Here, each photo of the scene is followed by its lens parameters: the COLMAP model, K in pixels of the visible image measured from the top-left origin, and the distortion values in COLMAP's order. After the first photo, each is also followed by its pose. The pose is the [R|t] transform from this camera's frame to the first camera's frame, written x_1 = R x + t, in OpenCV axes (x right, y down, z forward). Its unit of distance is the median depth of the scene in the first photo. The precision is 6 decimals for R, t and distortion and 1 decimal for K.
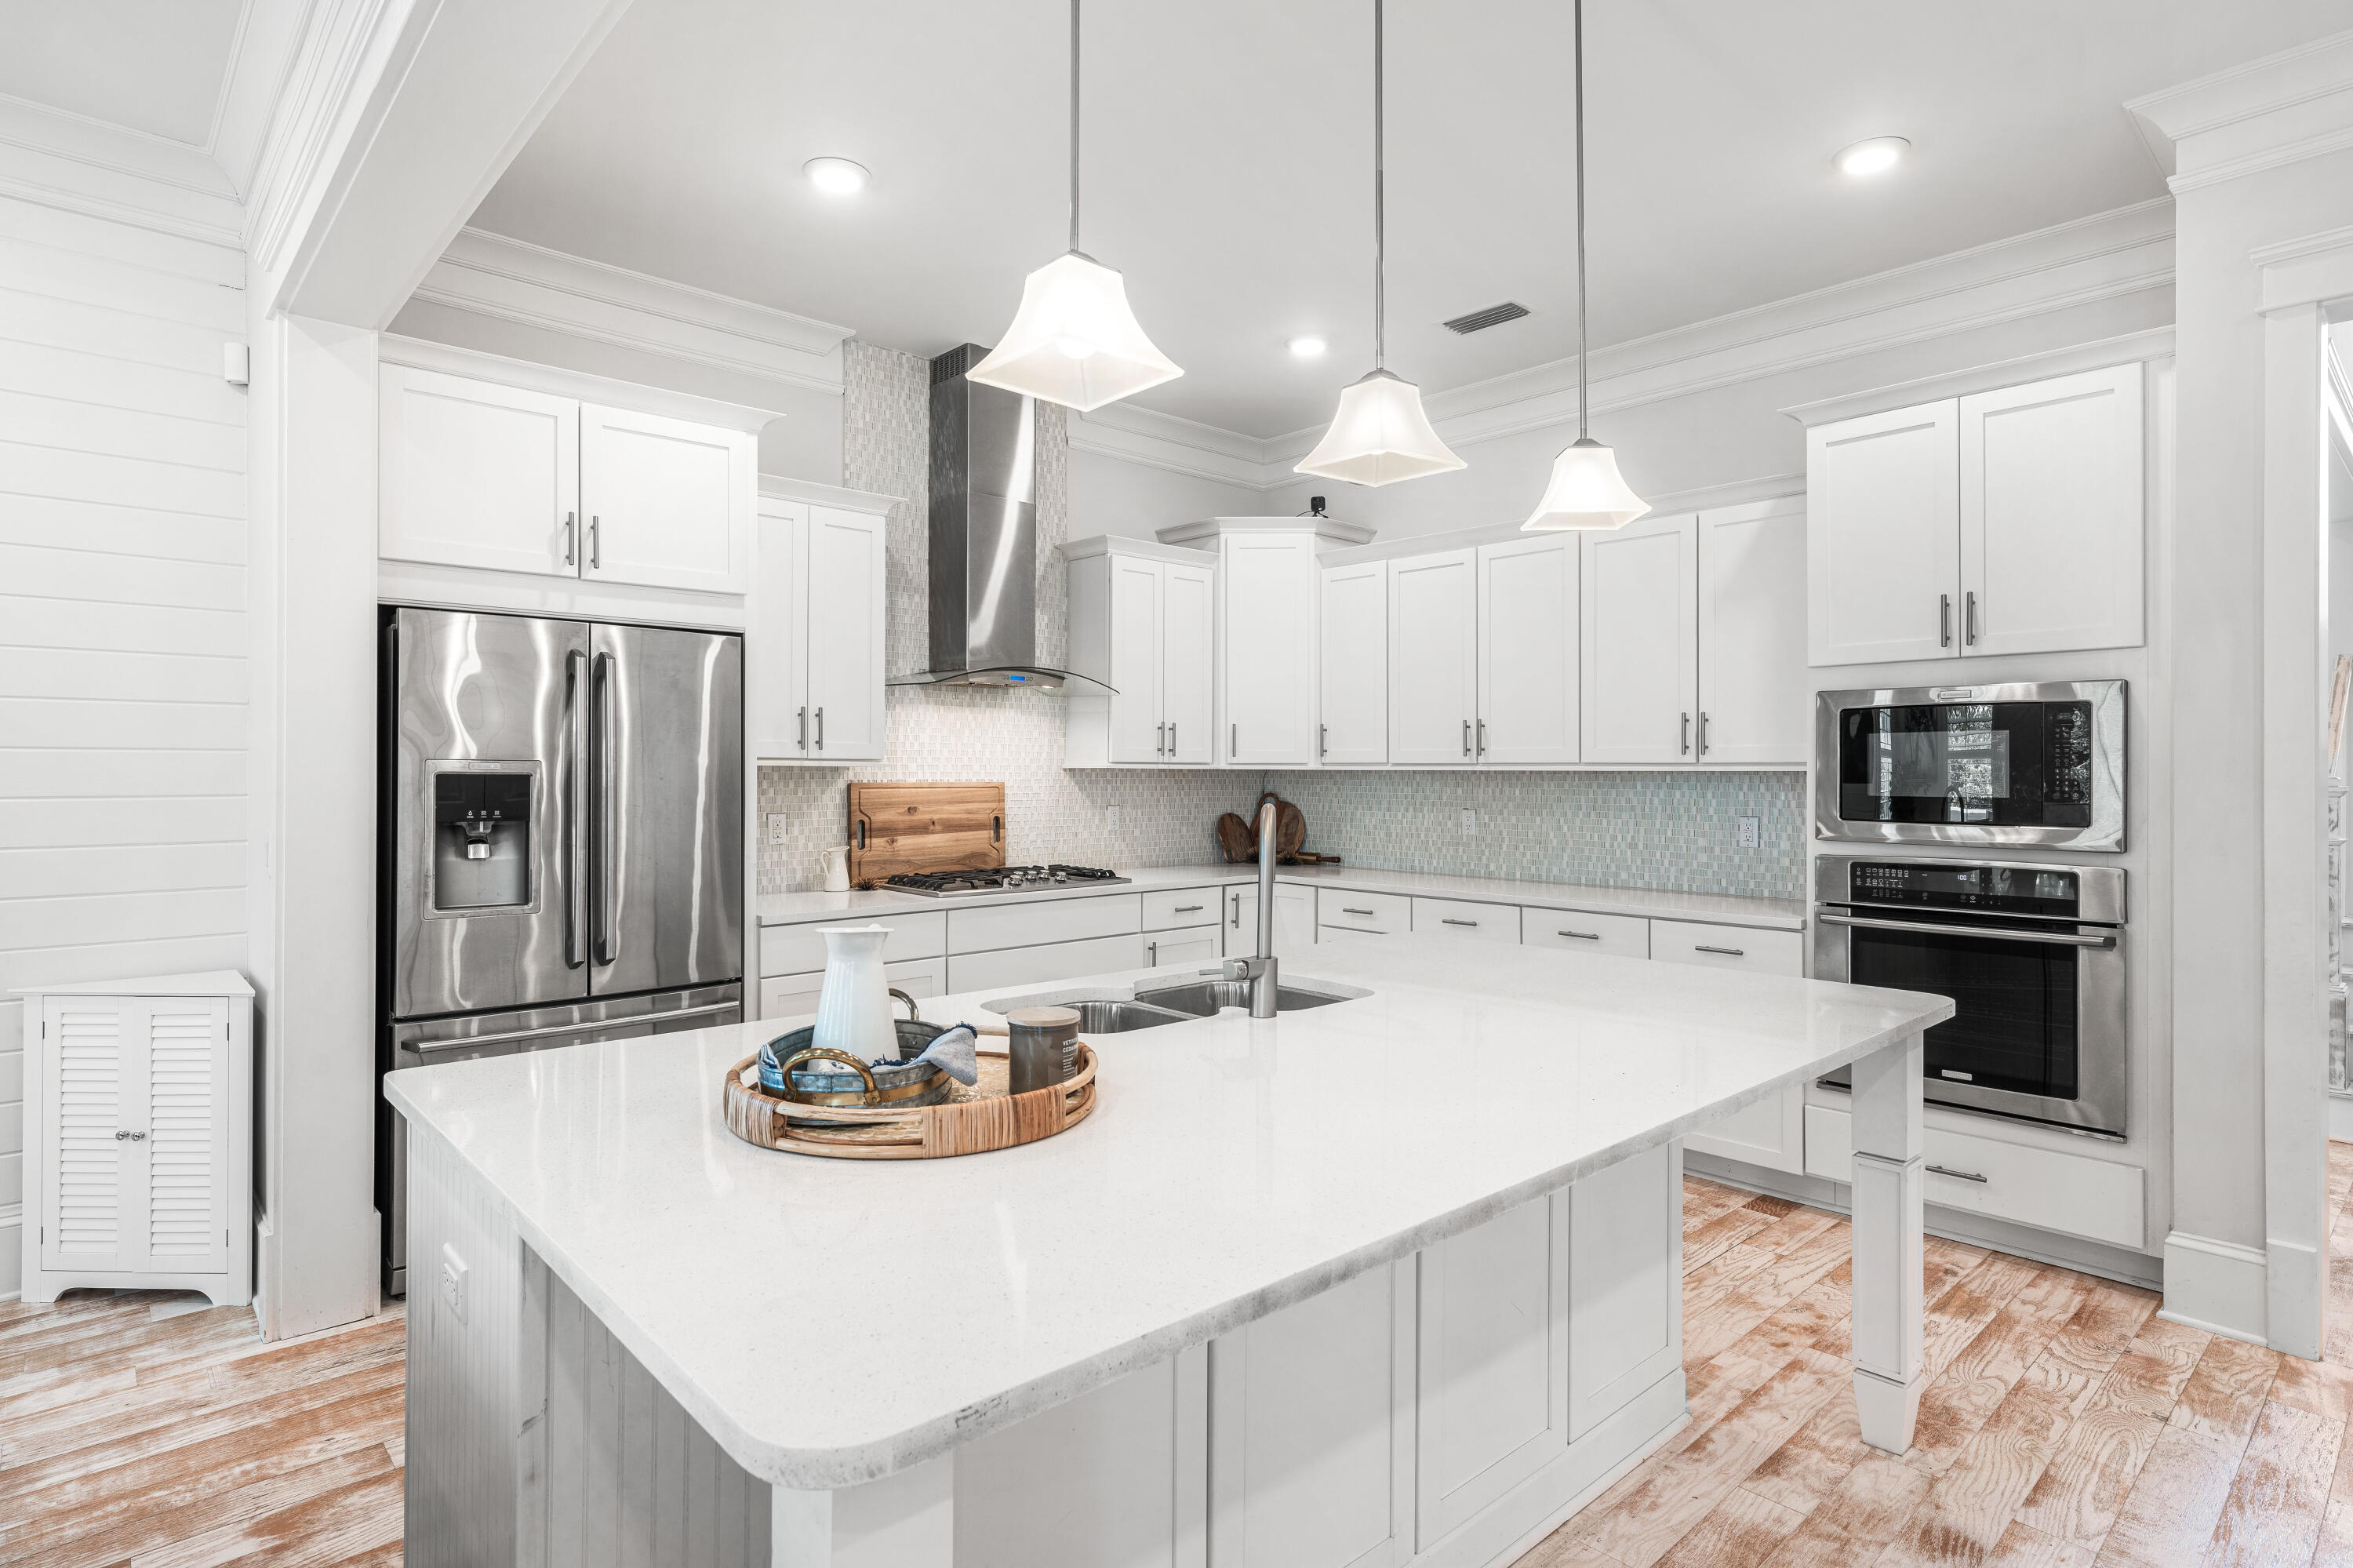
lens RADIAL K [[1217.0, 0, 1179.2], [0, 1217.0, 766.3], [0, 0, 1]] dist [0.005521, -0.001609]
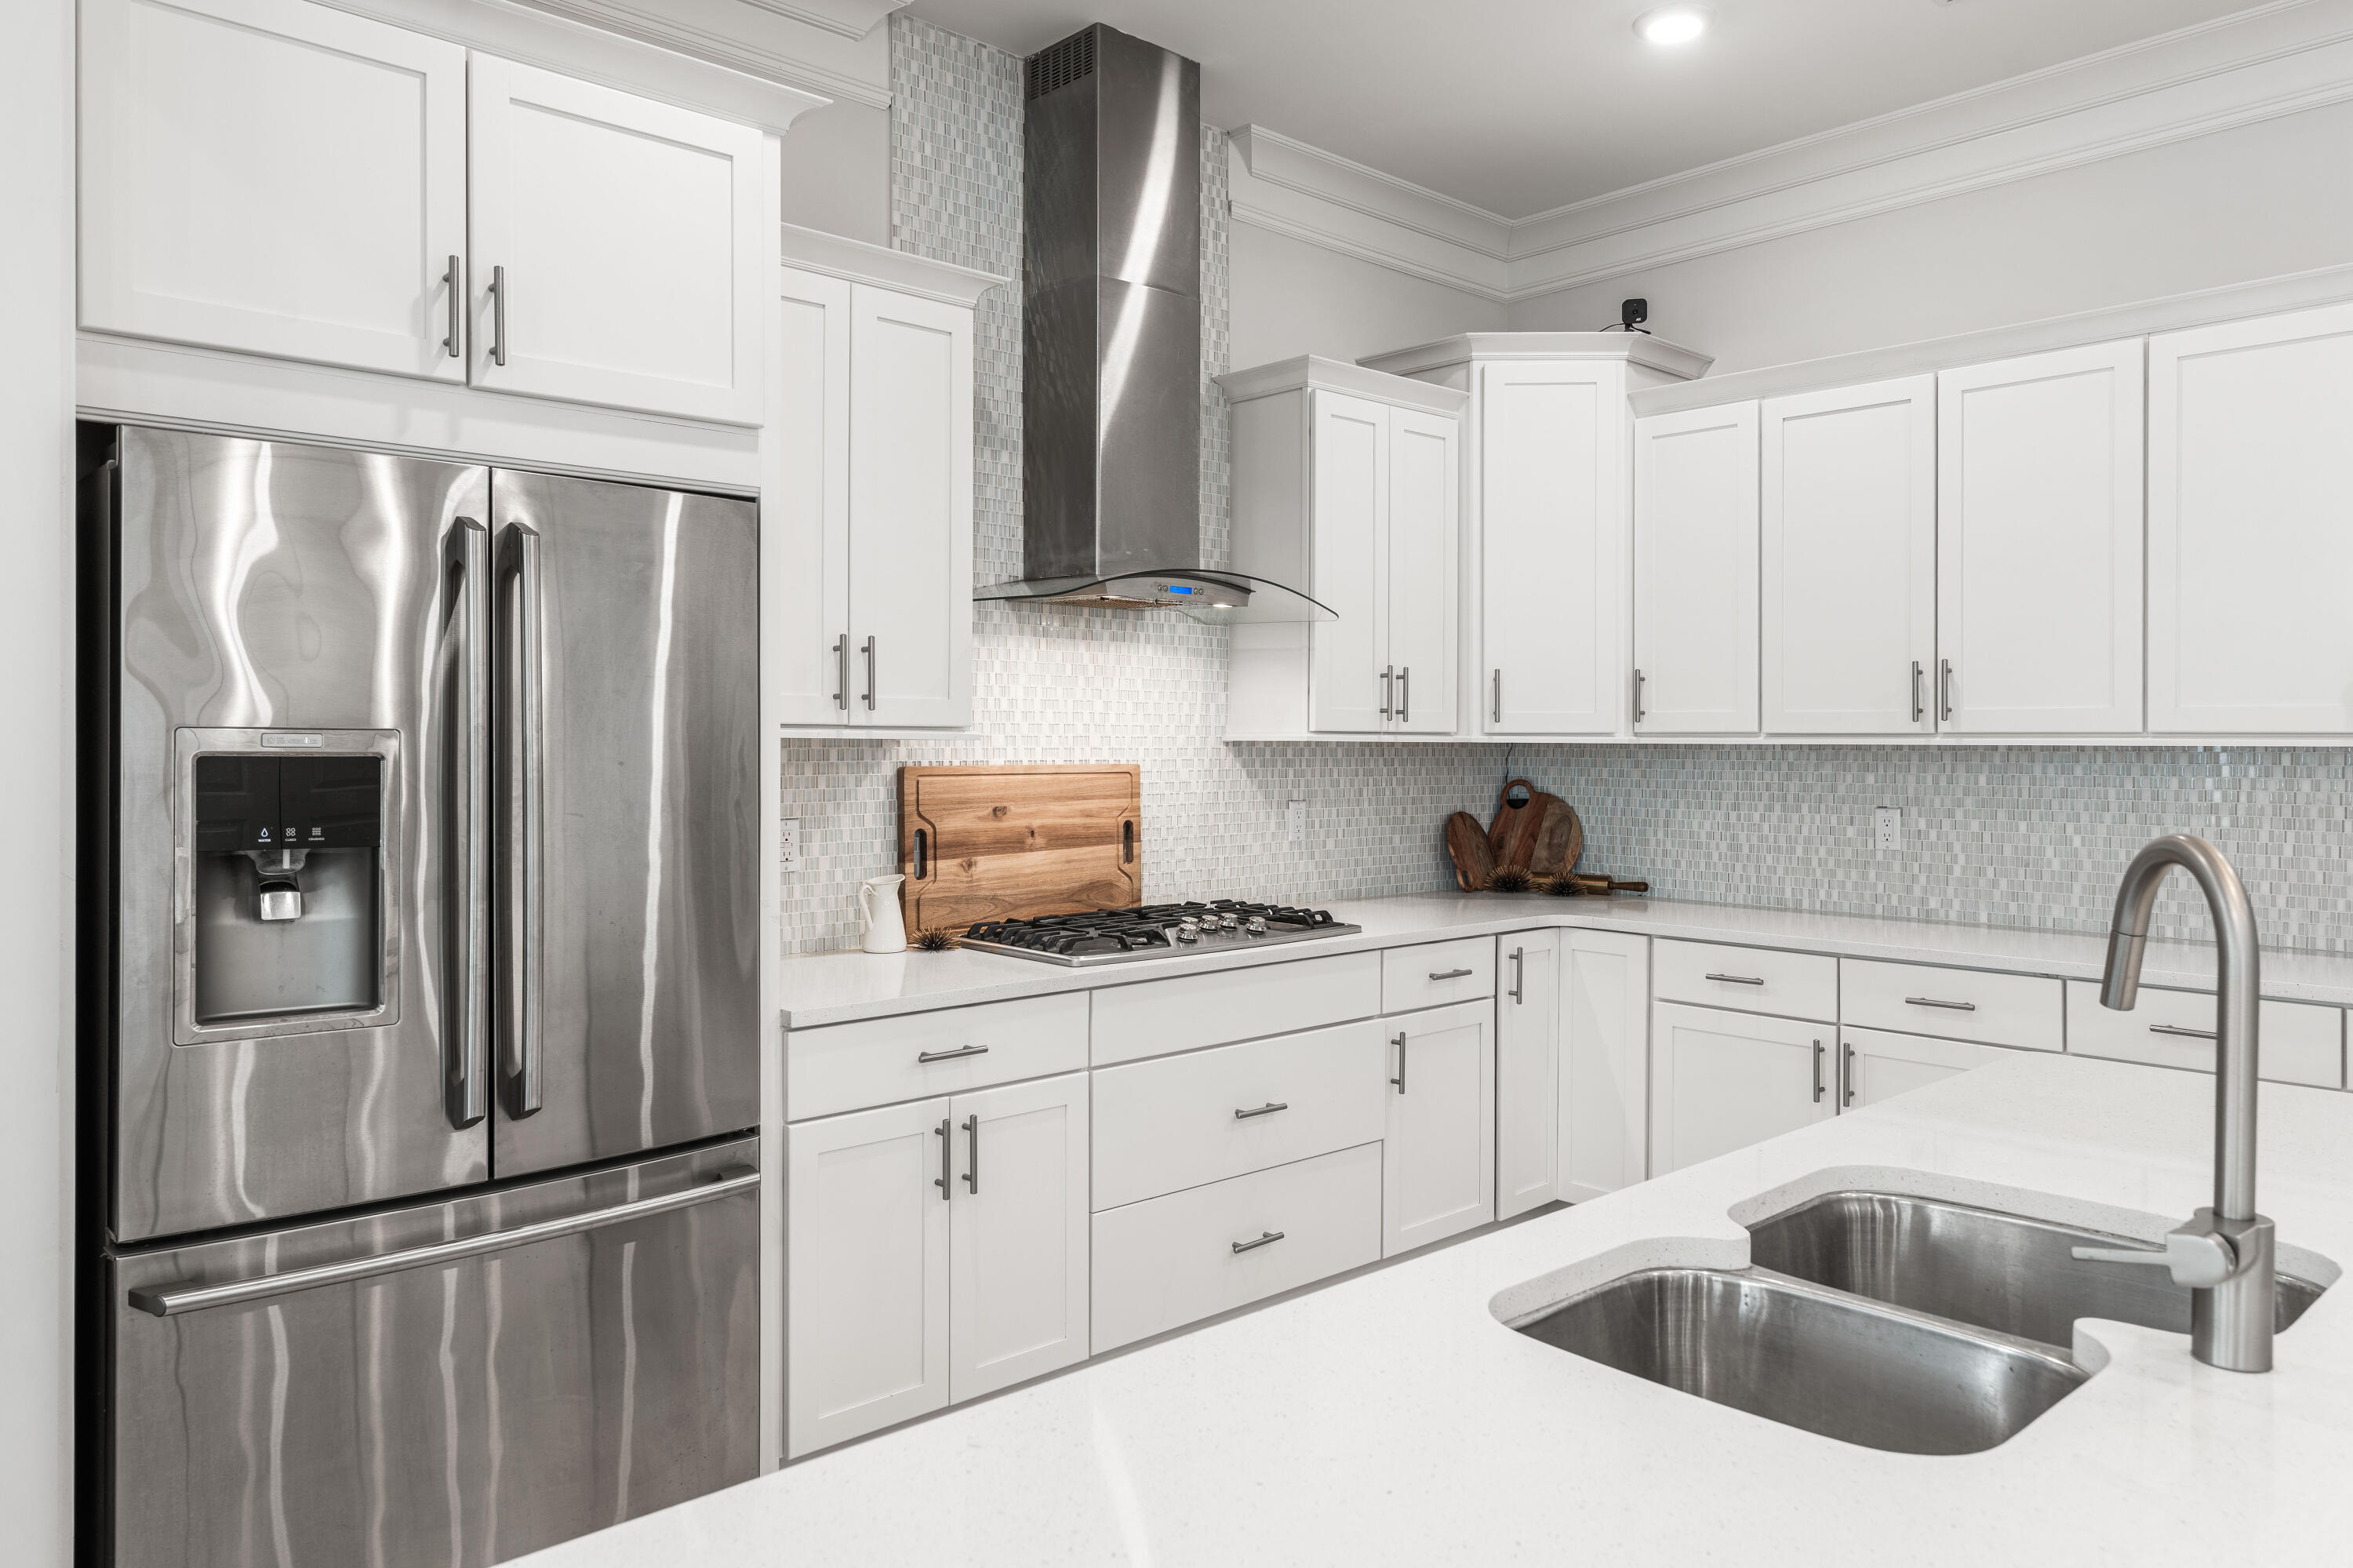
lens RADIAL K [[1589.1, 0, 1178.6], [0, 1589.1, 745.4], [0, 0, 1]] dist [0.000989, 0.001226]
pose [[1.000000, -0.000251, 0.000439, -0.141664], [0.000248, 0.999982, 0.005961, -0.001334], [-0.000441, -0.005961, 0.999982, 0.237903]]
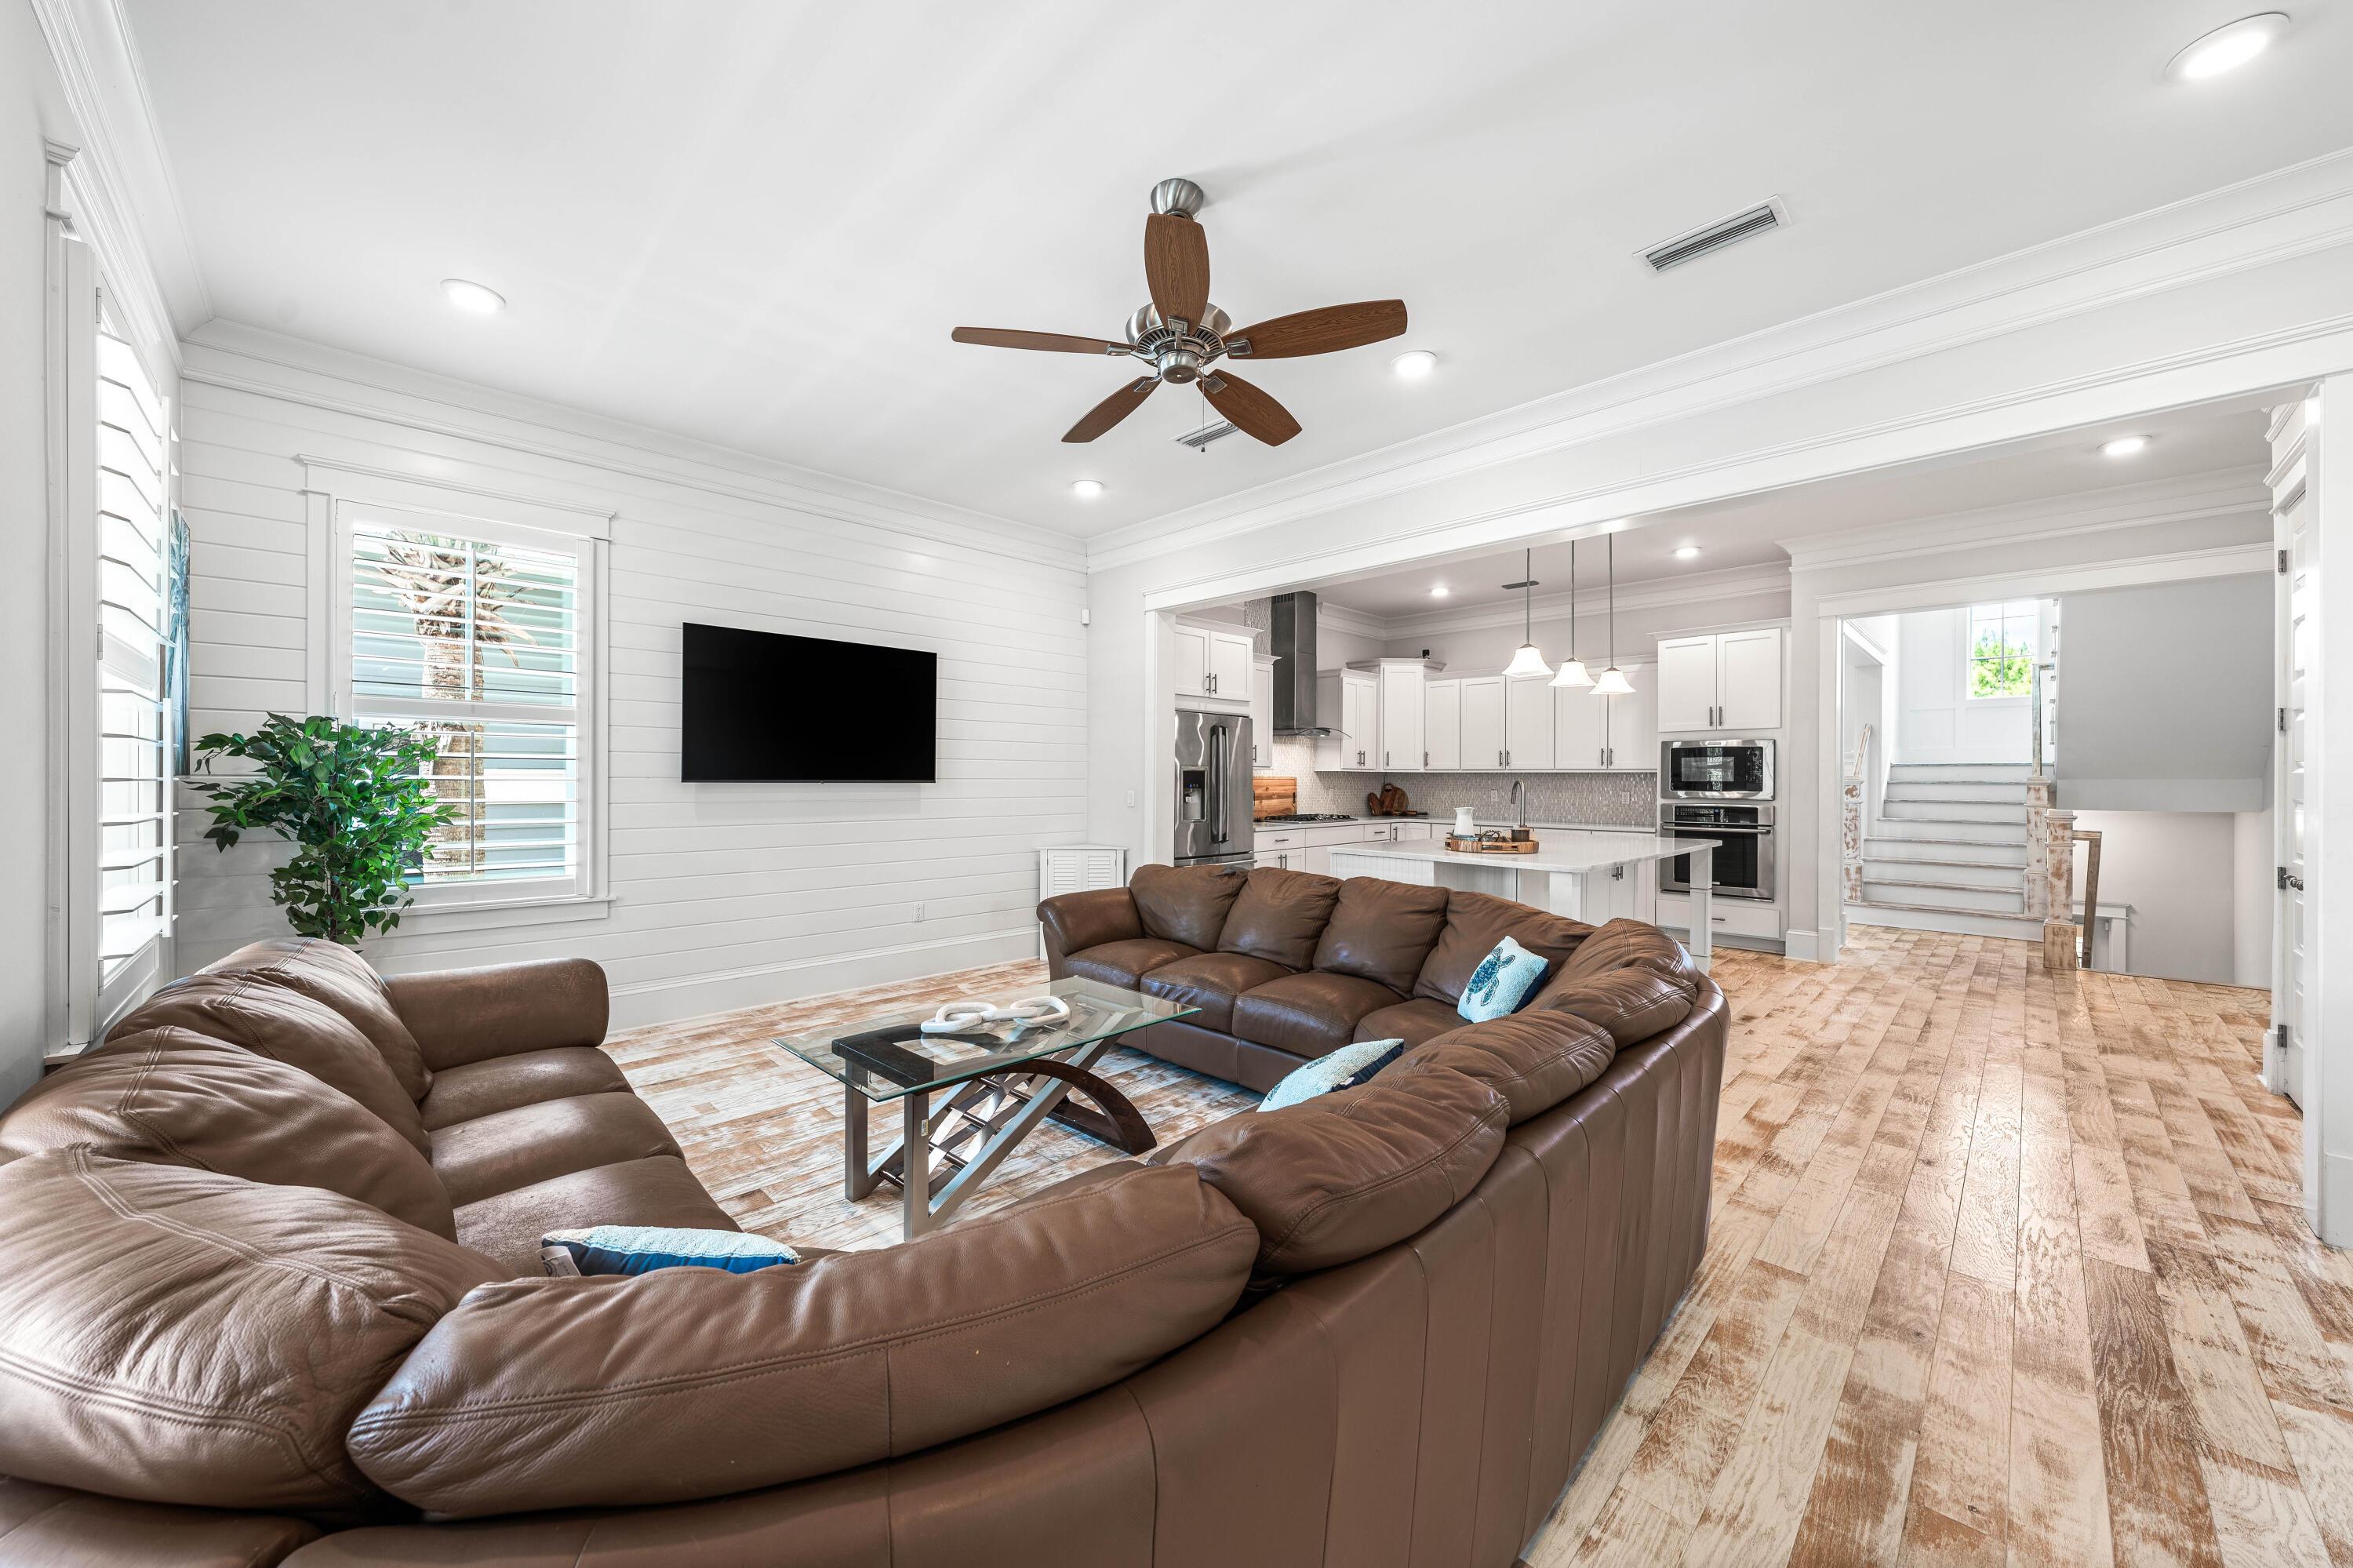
lens RADIAL K [[852.4, 0, 1174.7], [0, 852.4, 779.4], [0, 0, 1]] dist [-0.002943, 0.000525]
pose [[0.999244, 0.002331, 0.038803, -0.490175], [-0.002528, 0.999984, 0.005032, 0.011139], [-0.038791, -0.005126, 0.999234, -0.652078]]
